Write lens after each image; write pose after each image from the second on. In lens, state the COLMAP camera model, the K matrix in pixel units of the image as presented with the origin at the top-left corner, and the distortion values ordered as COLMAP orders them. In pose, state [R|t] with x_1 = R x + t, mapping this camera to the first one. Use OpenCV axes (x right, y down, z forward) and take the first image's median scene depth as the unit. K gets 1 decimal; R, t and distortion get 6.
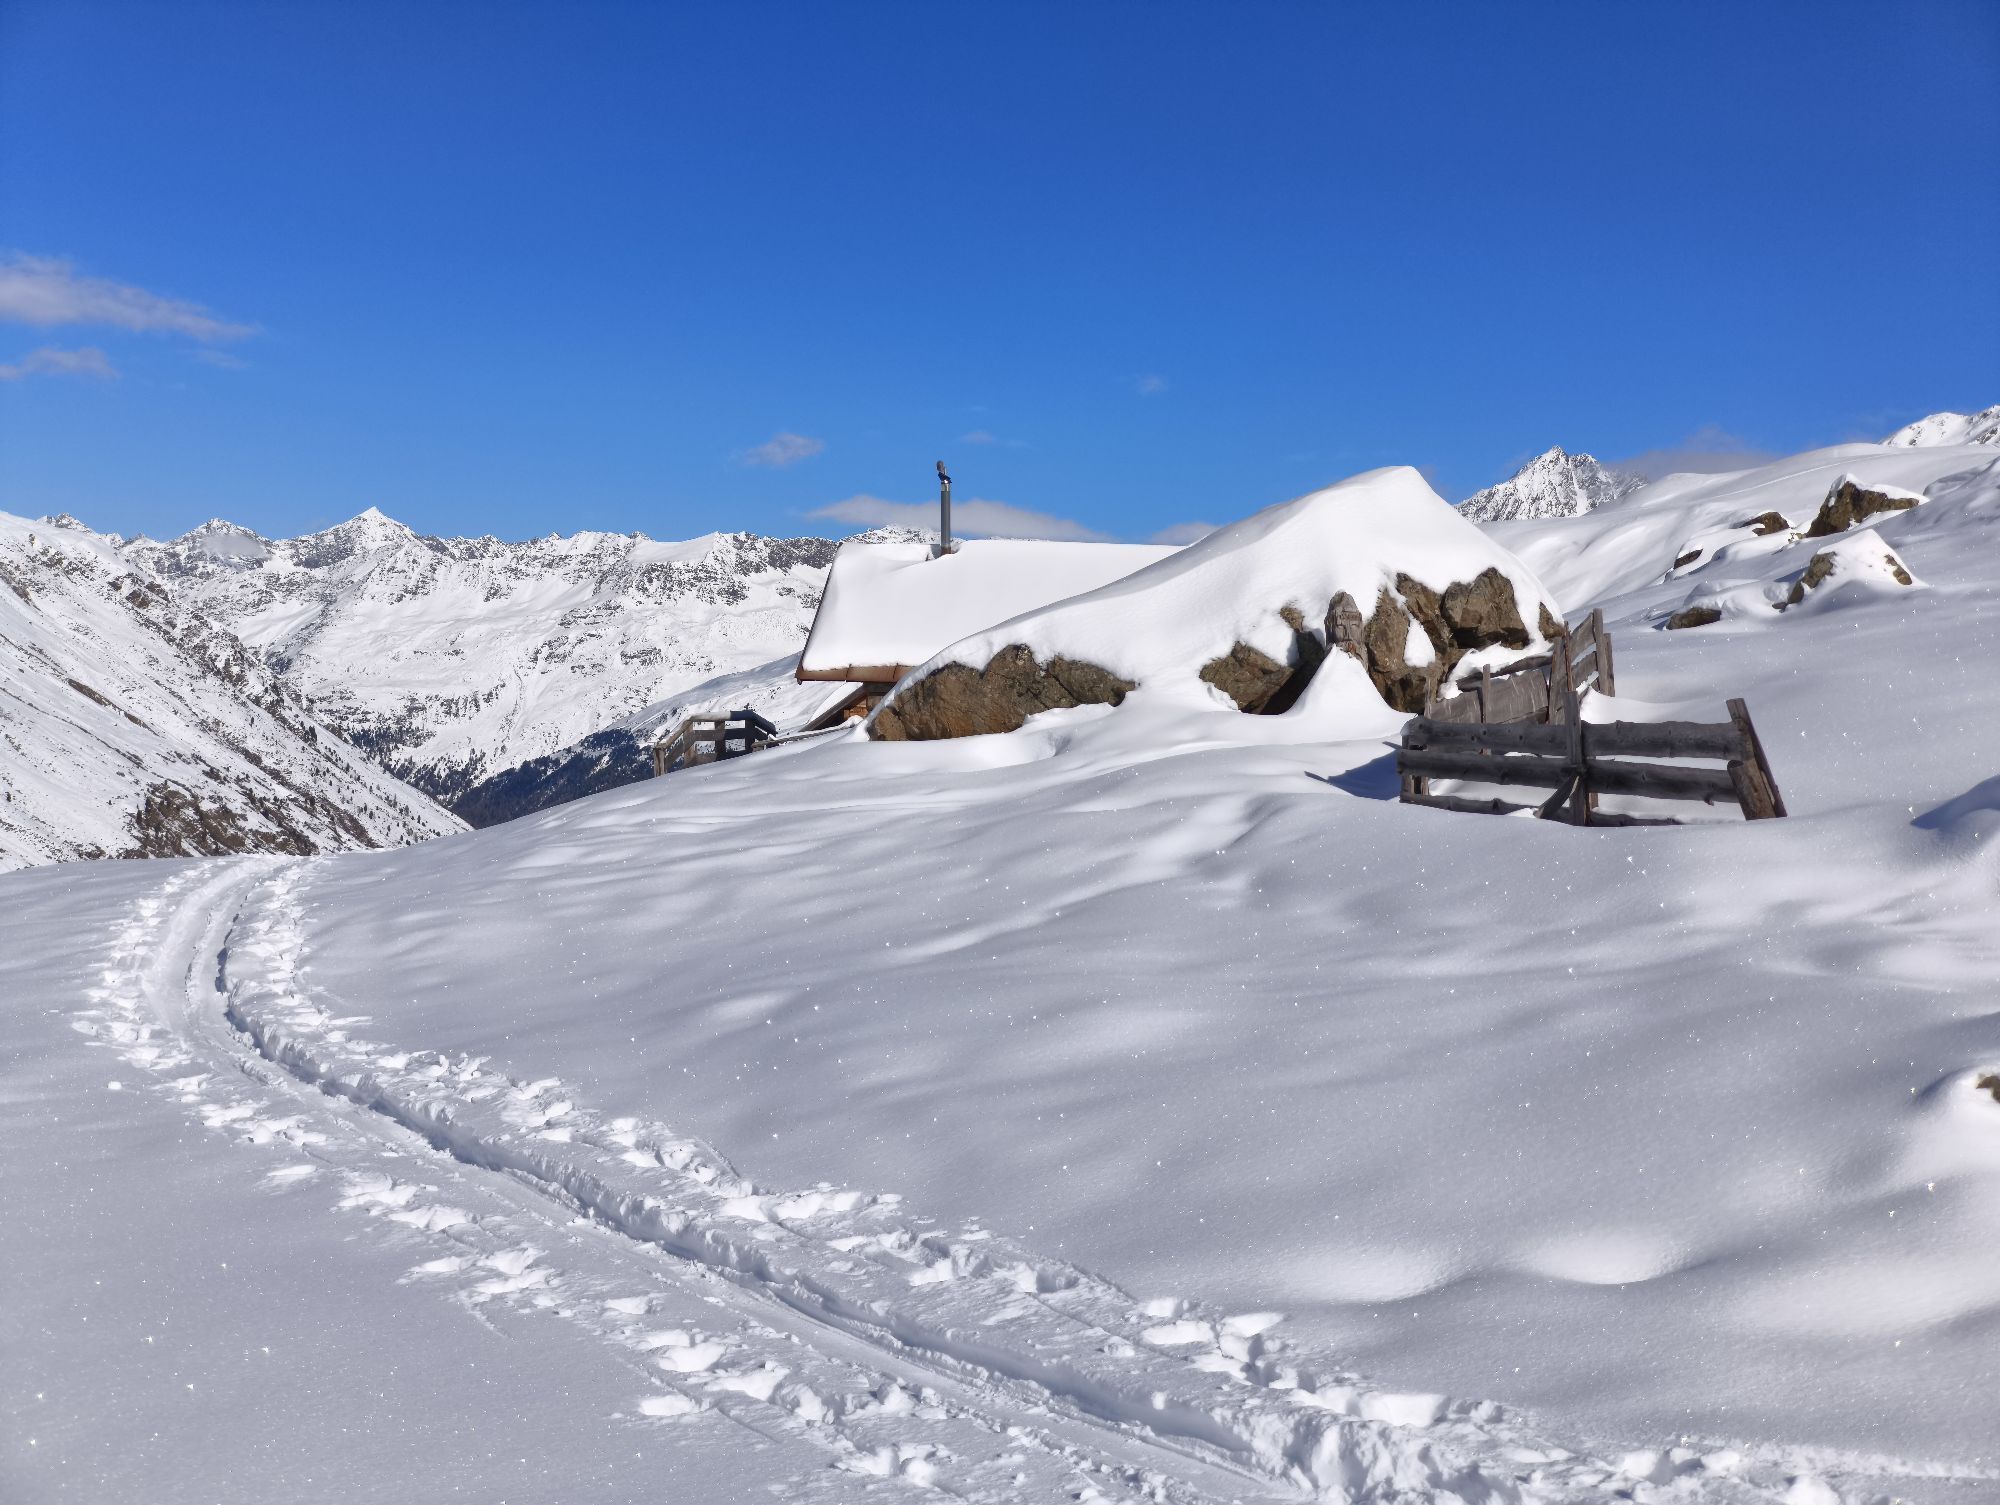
lens RADIAL K [[2743.6, 0, 998.4], [0, 2743.6, 769.3], [0, 0, 1]] dist [0.057917, 0.000000]
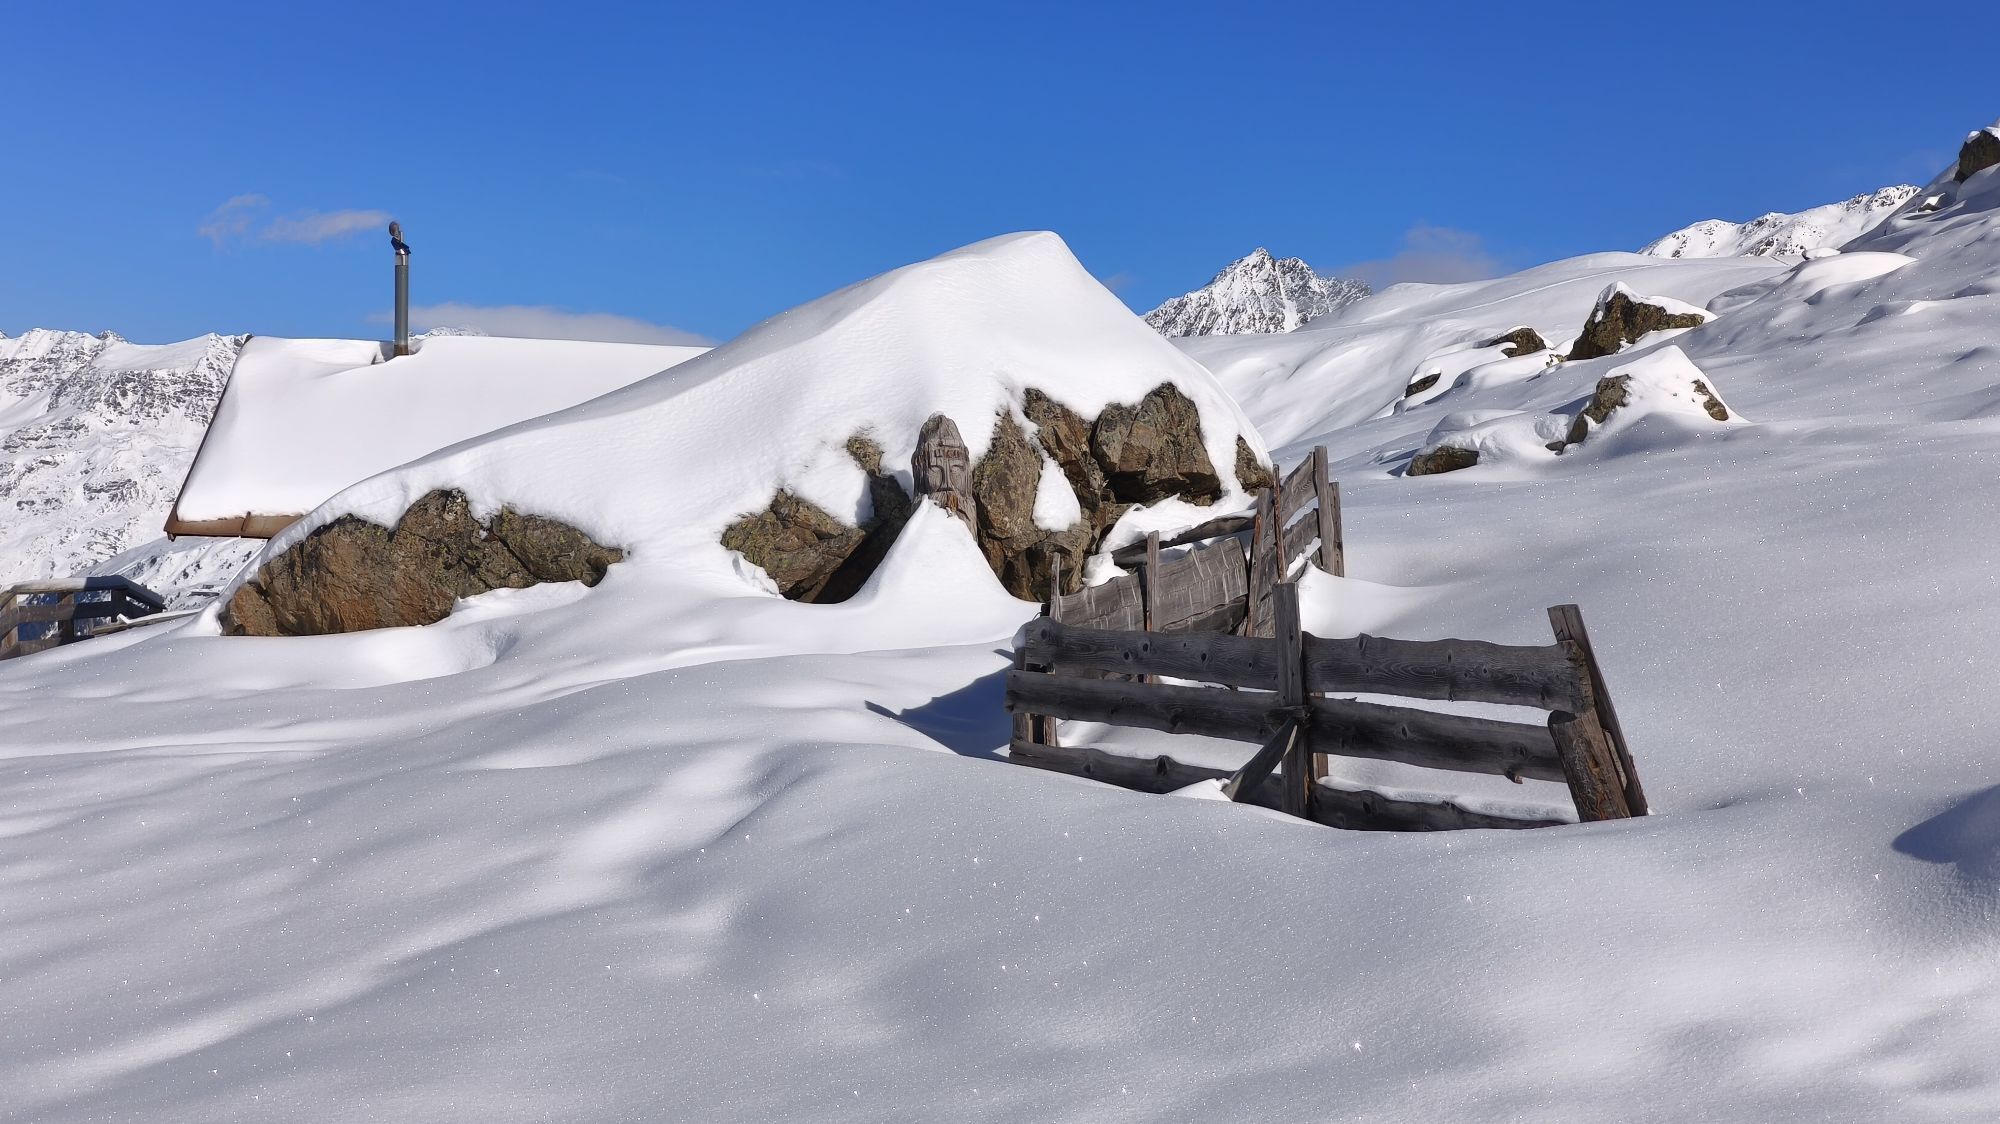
lens RADIAL K [[3419.2, 0, 1002.9], [0, 3419.2, 546.8], [0, 0, 1]] dist [0.023371, 0.000000]
pose [[0.992121, 0.009825, 0.124898, 0.037225], [-0.006476, 0.999609, -0.027194, -0.010870], [-0.125116, 0.026171, 0.991797, 0.185008]]
